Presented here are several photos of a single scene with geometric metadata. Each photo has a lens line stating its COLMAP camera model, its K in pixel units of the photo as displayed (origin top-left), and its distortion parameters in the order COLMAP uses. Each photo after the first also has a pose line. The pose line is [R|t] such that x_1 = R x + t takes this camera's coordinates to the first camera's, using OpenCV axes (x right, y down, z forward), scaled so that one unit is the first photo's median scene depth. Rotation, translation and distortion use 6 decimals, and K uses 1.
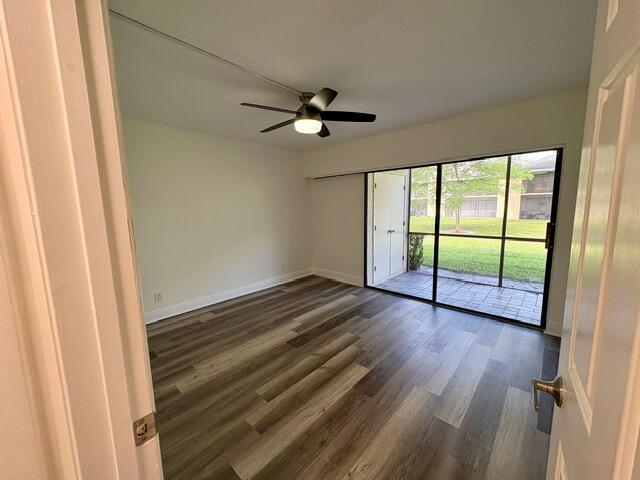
lens RADIAL K [[254.0, 0, 320.0], [0, 254.0, 240.0], [0, 0, 1]] dist [0.000129, -0.000172]
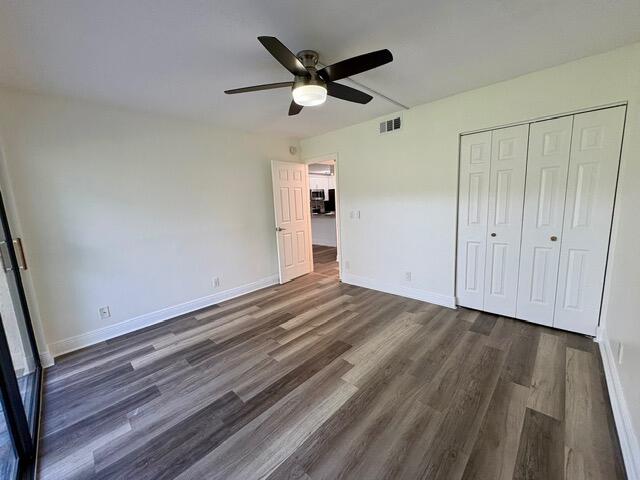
lens RADIAL K [[254.0, 0, 320.0], [0, 254.0, 240.0], [0, 0, 1]] dist [0.000129, -0.000172]
pose [[-0.997598, 0.062346, 0.030196, -0.062807], [0.068344, 0.956943, 0.282114, -0.203039], [-0.011307, 0.283500, -0.958906, 1.620432]]
